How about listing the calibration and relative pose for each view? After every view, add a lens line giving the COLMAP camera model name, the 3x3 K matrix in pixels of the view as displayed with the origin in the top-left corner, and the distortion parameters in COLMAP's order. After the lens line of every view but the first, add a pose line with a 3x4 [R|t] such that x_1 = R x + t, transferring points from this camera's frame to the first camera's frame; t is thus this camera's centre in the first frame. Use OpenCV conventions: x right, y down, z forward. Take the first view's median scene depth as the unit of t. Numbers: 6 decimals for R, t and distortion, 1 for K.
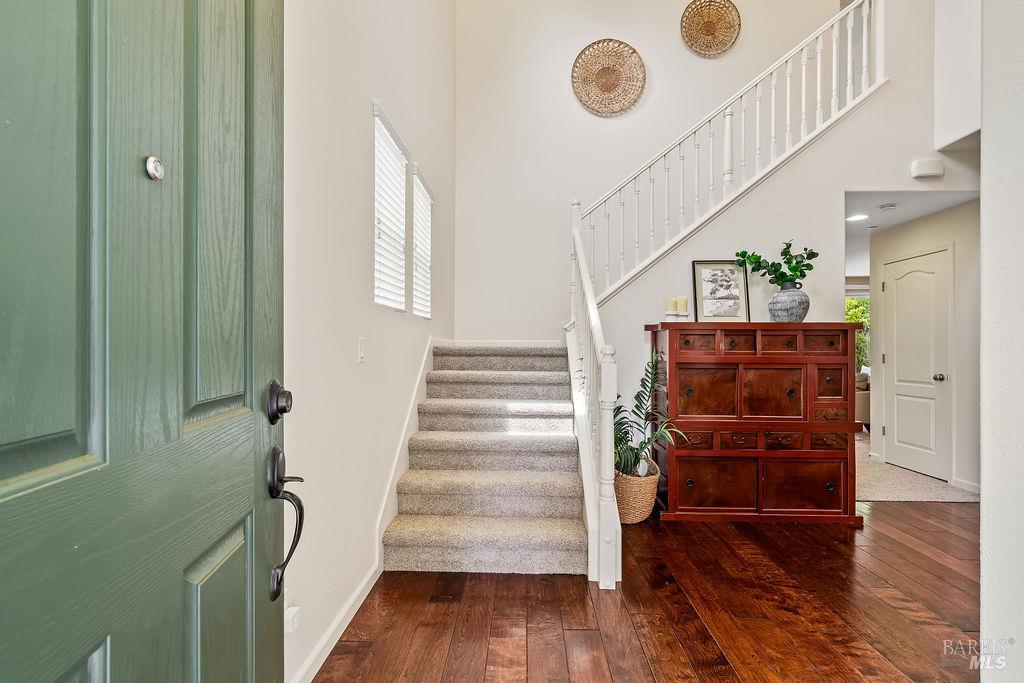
lens RADIAL K [[457.0, 0, 508.8], [0, 457.0, 343.3], [0, 0, 1]] dist [-0.007149, 0.002889]
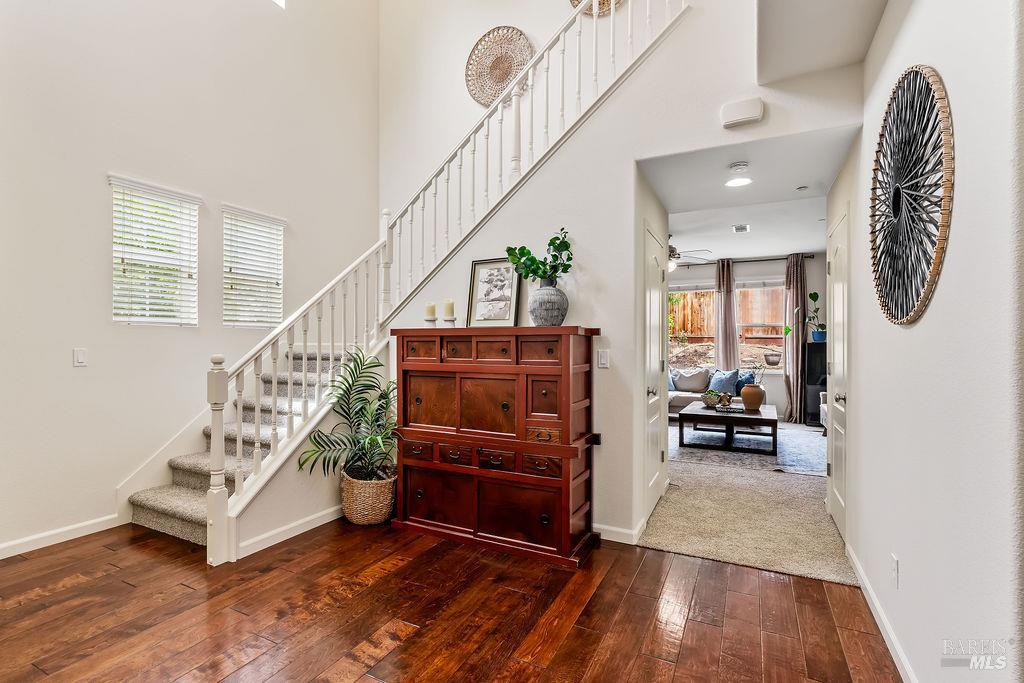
lens RADIAL K [[457.0, 0, 427.6], [0, 457.0, 342.9], [0, 0, 1]] dist [-0.007149, 0.002889]
pose [[0.905313, -0.005762, -0.424706, 0.752645], [0.006202, 0.999981, -0.000346, -0.013807], [0.424700, -0.002321, 0.905331, 0.115886]]
